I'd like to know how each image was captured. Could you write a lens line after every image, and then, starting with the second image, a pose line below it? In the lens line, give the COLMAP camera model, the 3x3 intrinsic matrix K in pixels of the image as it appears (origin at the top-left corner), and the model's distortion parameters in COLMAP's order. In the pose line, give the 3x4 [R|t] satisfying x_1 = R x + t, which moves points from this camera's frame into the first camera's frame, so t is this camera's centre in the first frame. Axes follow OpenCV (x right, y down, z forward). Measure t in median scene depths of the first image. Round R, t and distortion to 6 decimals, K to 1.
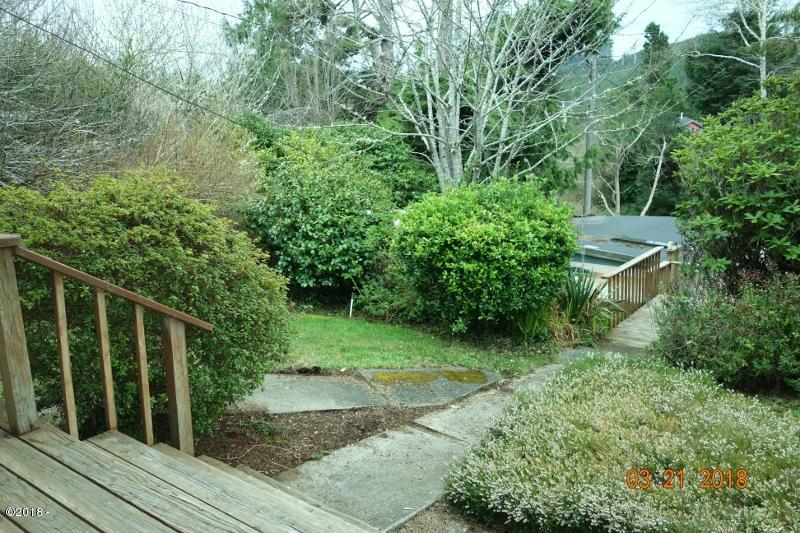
lens RADIAL K [[632.9, 0, 400.0], [0, 632.9, 266.5], [0, 0, 1]] dist [0.002206, 0.004342]
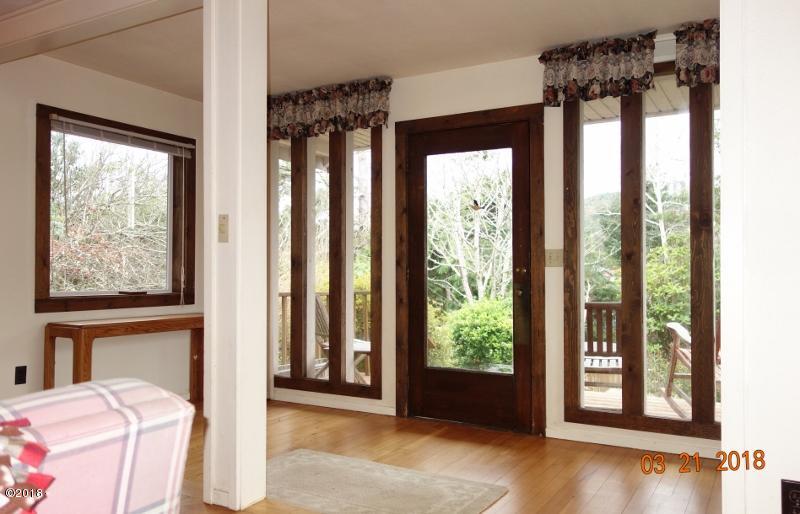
lens RADIAL K [[640.9, 0, 400.0], [0, 640.9, 257.0], [0, 0, 1]] dist [-0.002272, -0.000753]
pose [[0.992955, 0.017412, 0.117202, -0.325693], [0.010999, 0.971326, -0.237495, 0.152213], [-0.117976, 0.237111, 0.964292, -0.528385]]
